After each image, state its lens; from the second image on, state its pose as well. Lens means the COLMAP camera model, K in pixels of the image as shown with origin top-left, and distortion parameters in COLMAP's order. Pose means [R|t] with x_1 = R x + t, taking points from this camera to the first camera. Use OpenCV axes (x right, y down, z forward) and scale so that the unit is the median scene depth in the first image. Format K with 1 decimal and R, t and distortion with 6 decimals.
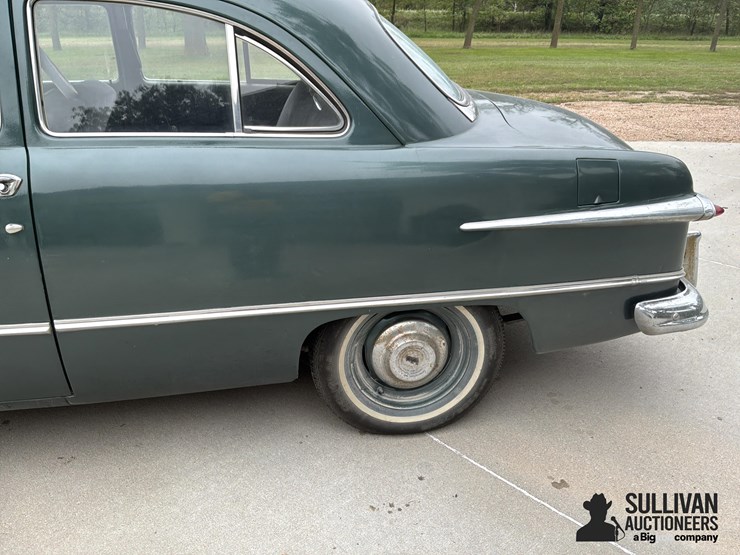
lens RADIAL K [[606.0, 0, 372.6], [0, 606.0, 266.8], [0, 0, 1]] dist [0.111213, -0.205253]
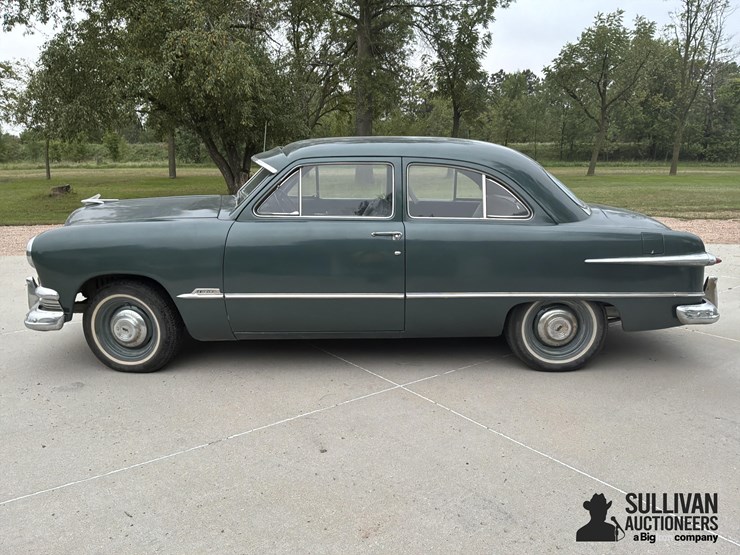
lens RADIAL K [[668.7, 0, 360.4], [0, 668.7, 276.4], [0, 0, 1]] dist [0.152106, -0.302808]
pose [[0.988385, 0.024360, -0.150004, -0.251615], [-0.052127, 0.981529, -0.184076, 0.424423], [0.142749, 0.189758, 0.971398, -1.298438]]
